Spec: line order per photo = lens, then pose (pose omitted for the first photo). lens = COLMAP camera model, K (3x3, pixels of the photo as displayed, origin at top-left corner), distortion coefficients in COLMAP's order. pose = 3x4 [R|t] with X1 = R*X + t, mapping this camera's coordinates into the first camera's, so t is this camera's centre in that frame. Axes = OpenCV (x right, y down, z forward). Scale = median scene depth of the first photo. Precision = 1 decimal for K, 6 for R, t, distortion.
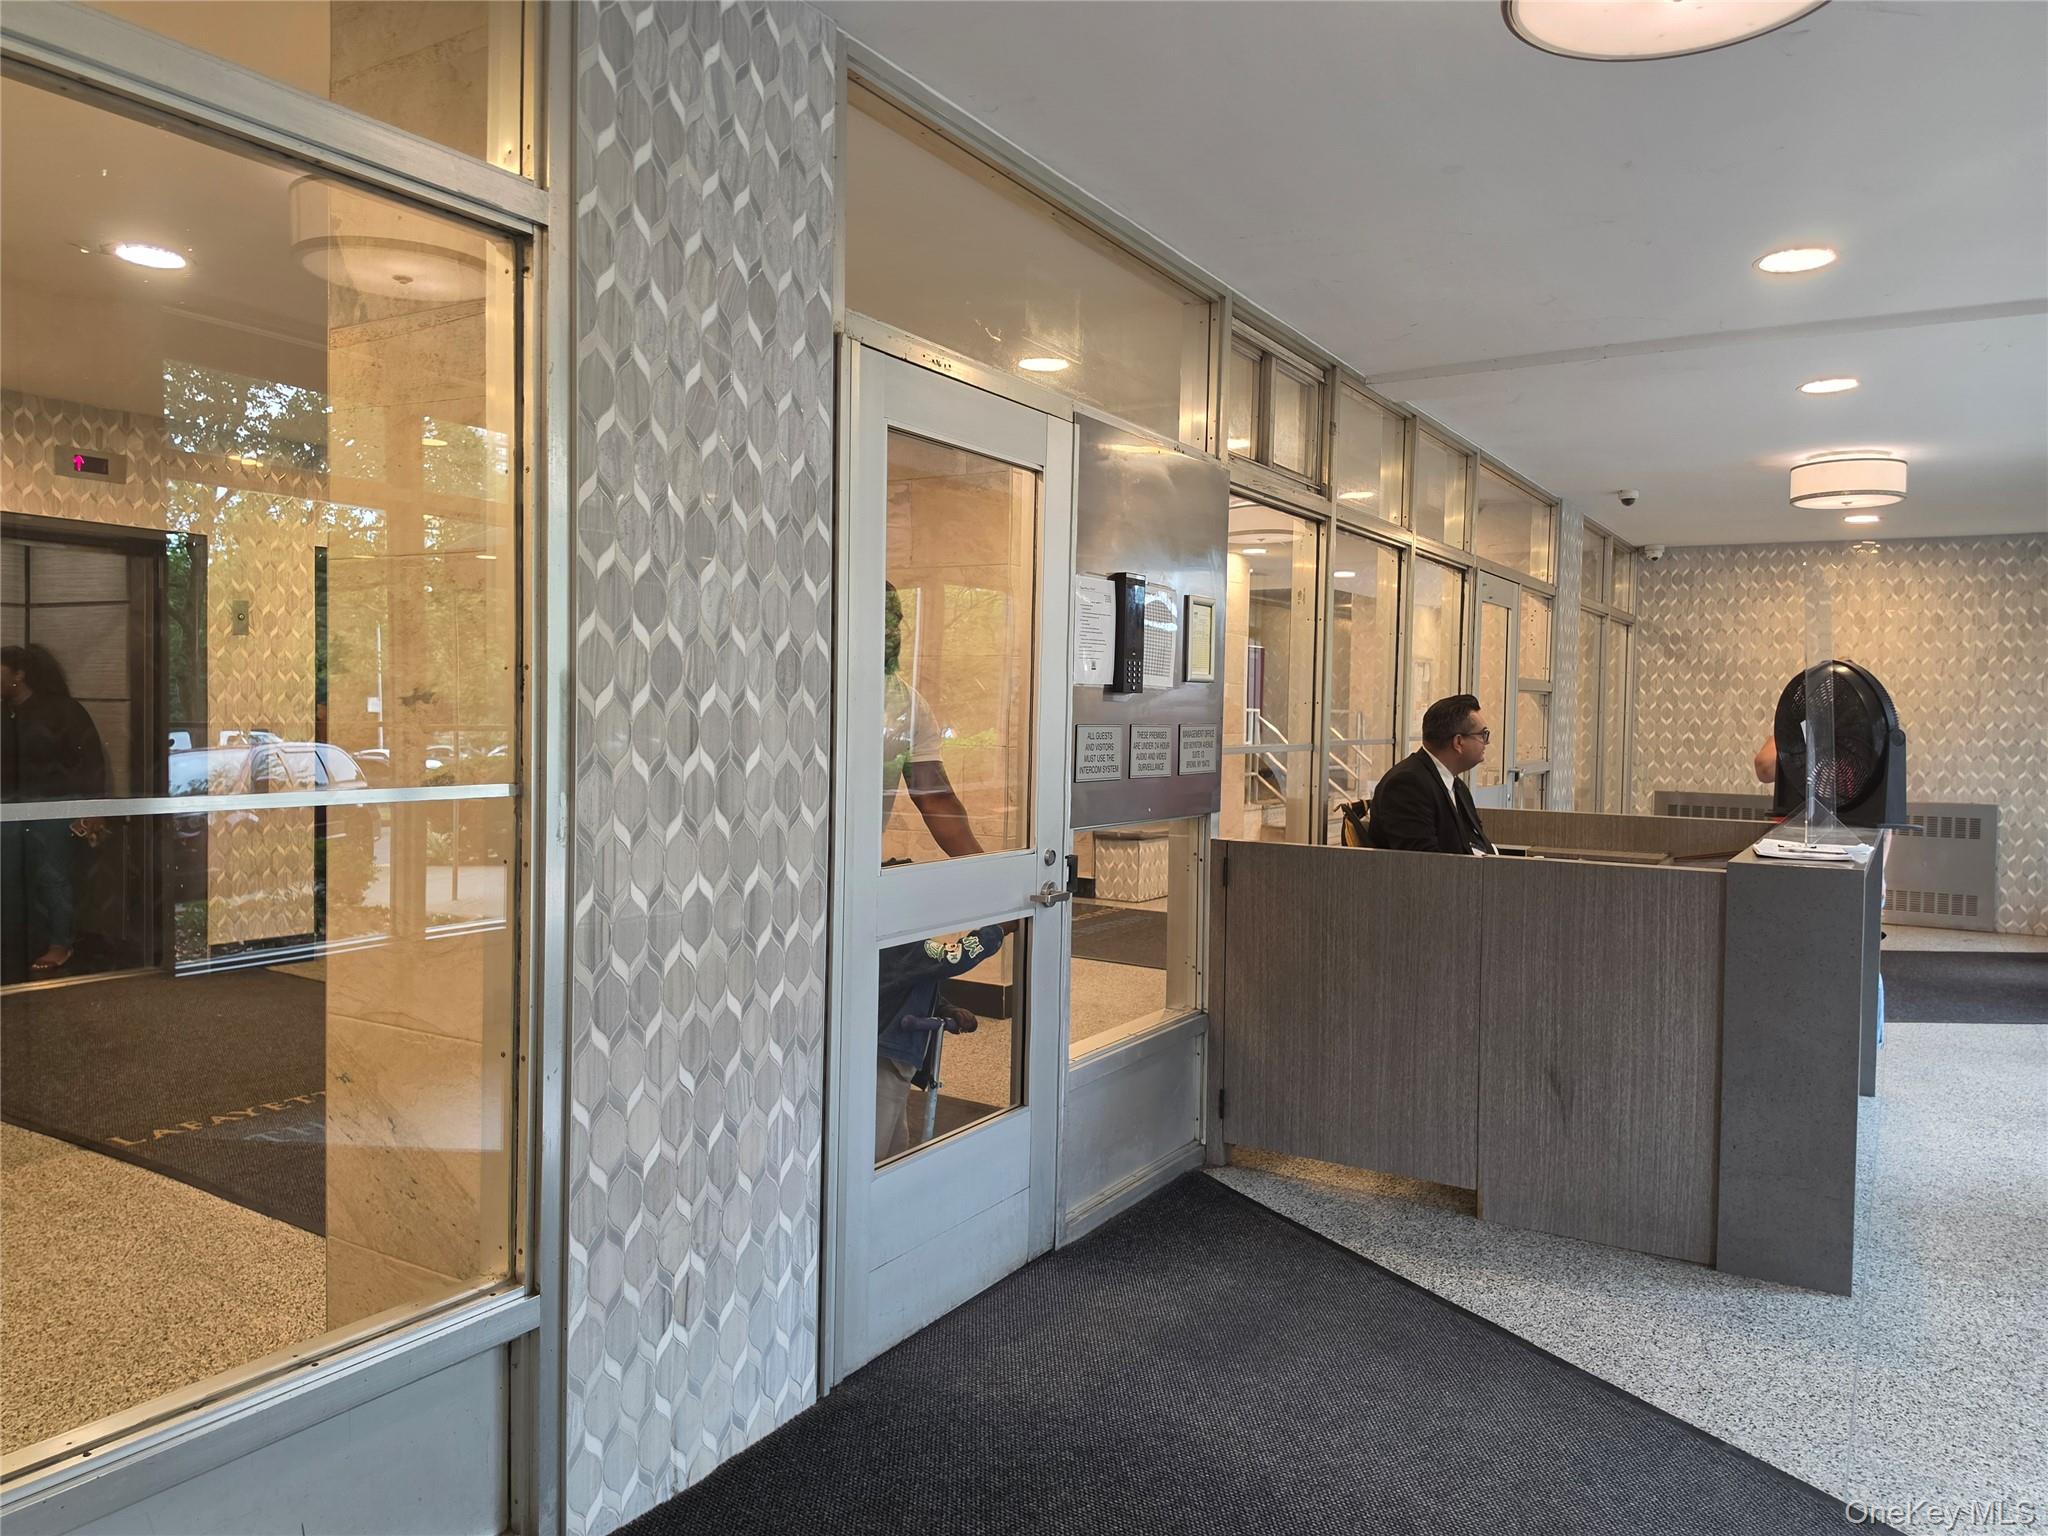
lens RADIAL K [[1380.4, 0, 1019.7], [0, 1380.4, 760.0], [0, 0, 1]] dist [0.002349, -0.025491]
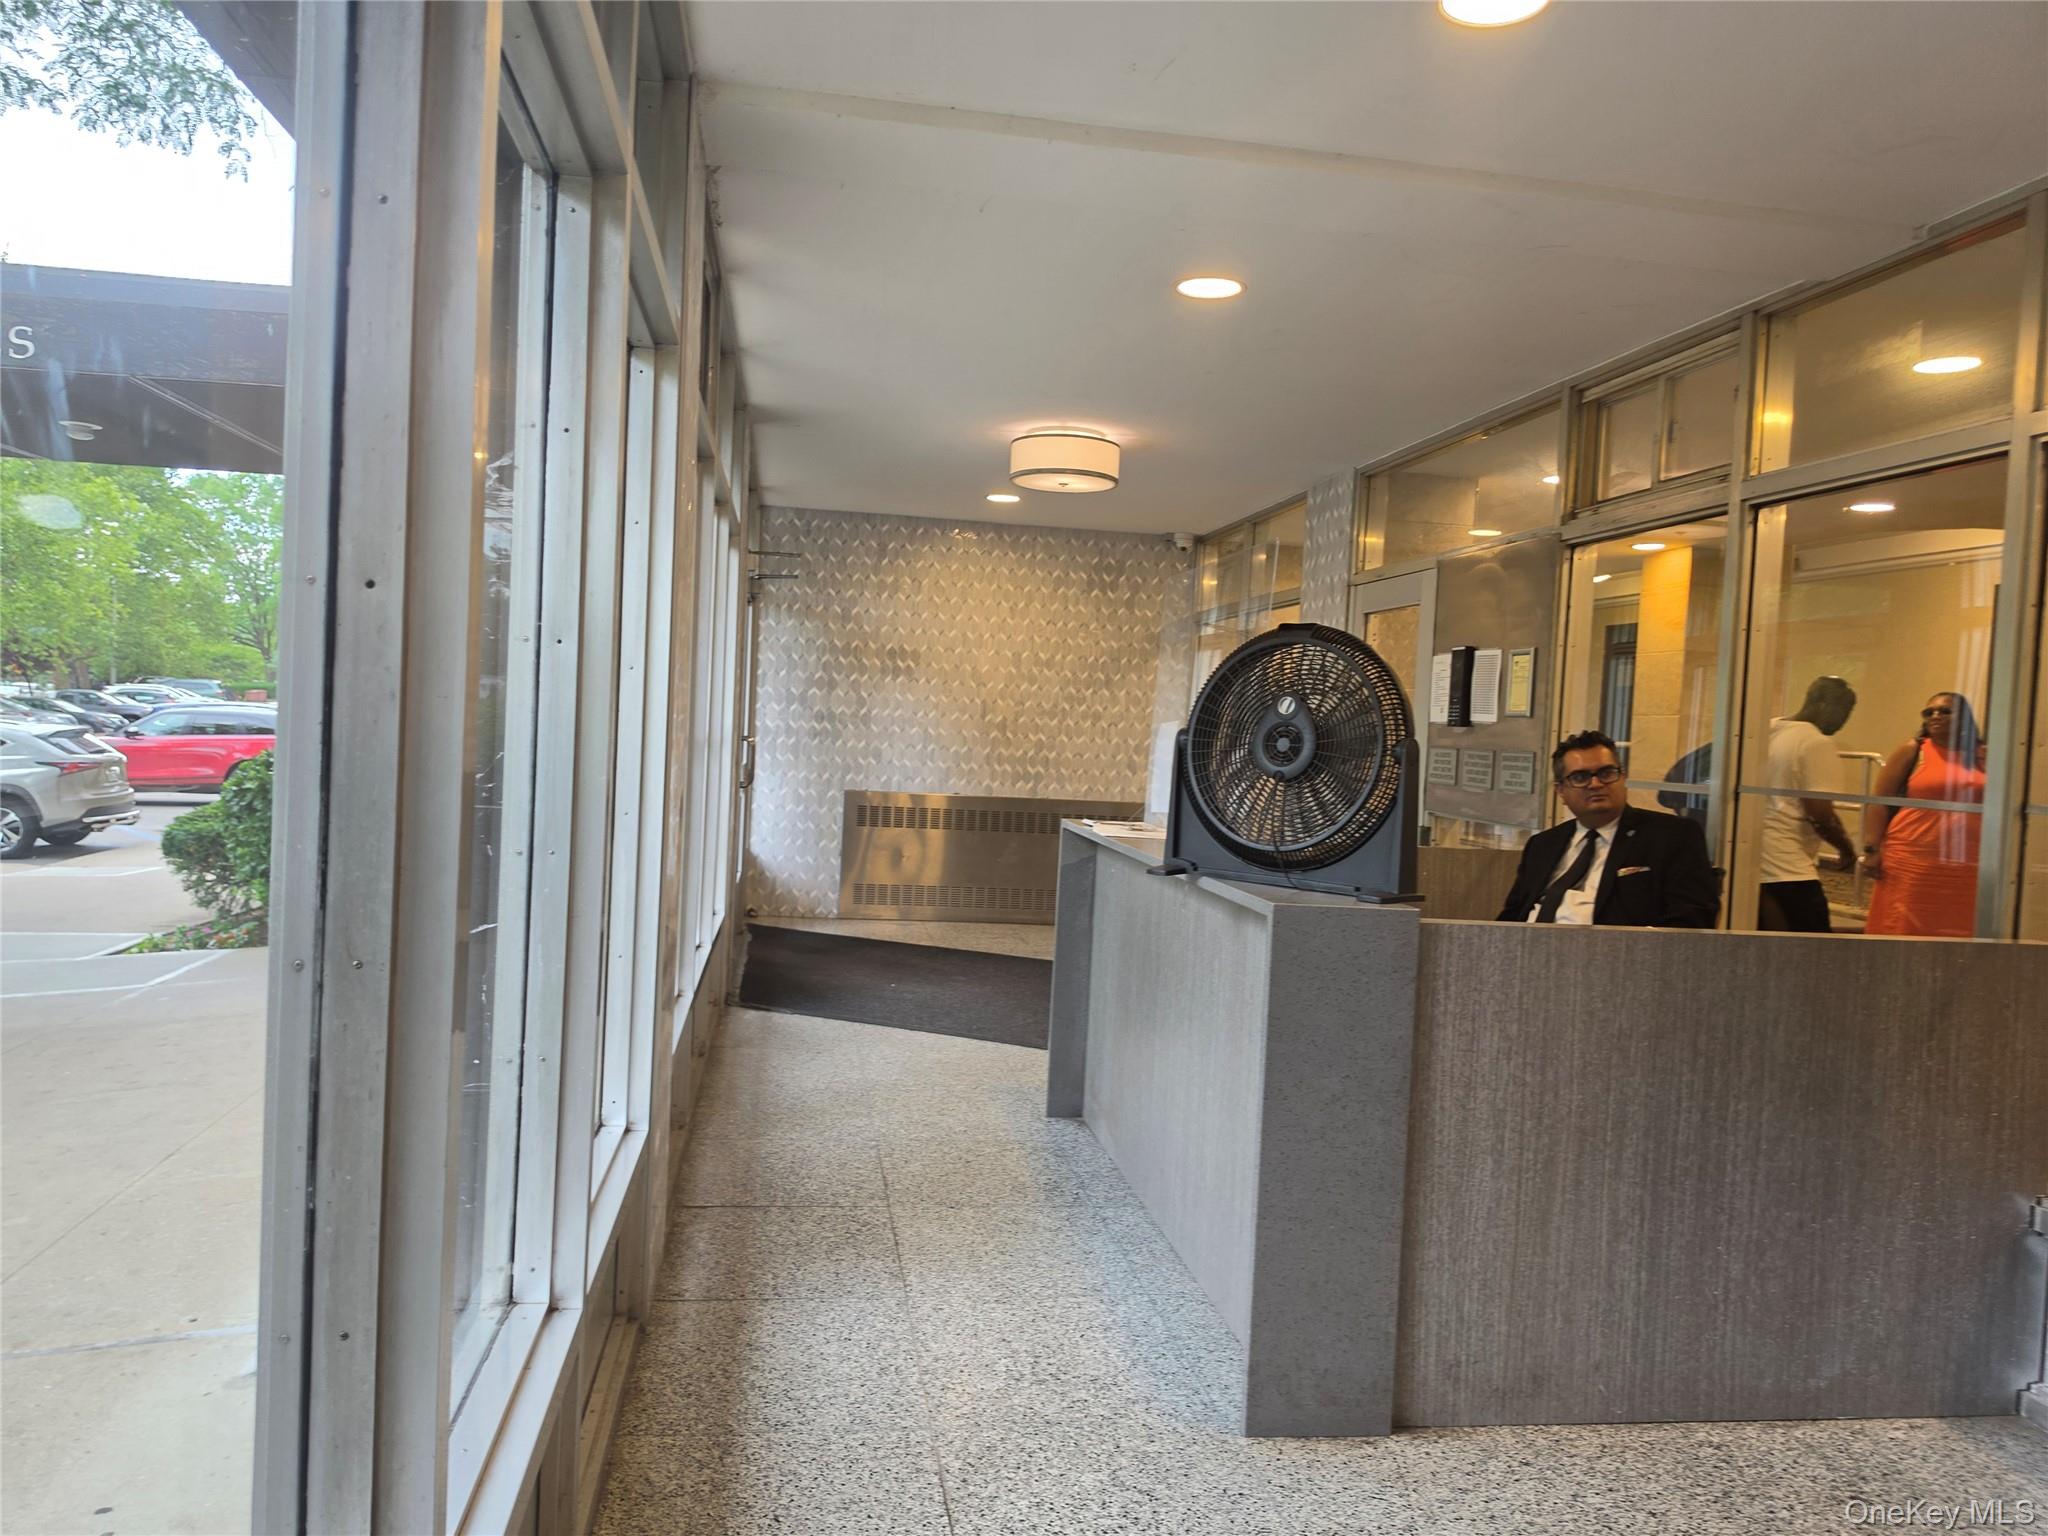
lens RADIAL K [[1380.4, 0, 1021.9], [0, 1380.4, 771.2], [0, 0, 1]] dist [0.002349, -0.025491]
pose [[-0.736975, -0.022197, -0.675556, 1.384714], [-0.077833, 0.995599, 0.052197, -0.041134], [0.671424, 0.091049, -0.735459, 1.730757]]
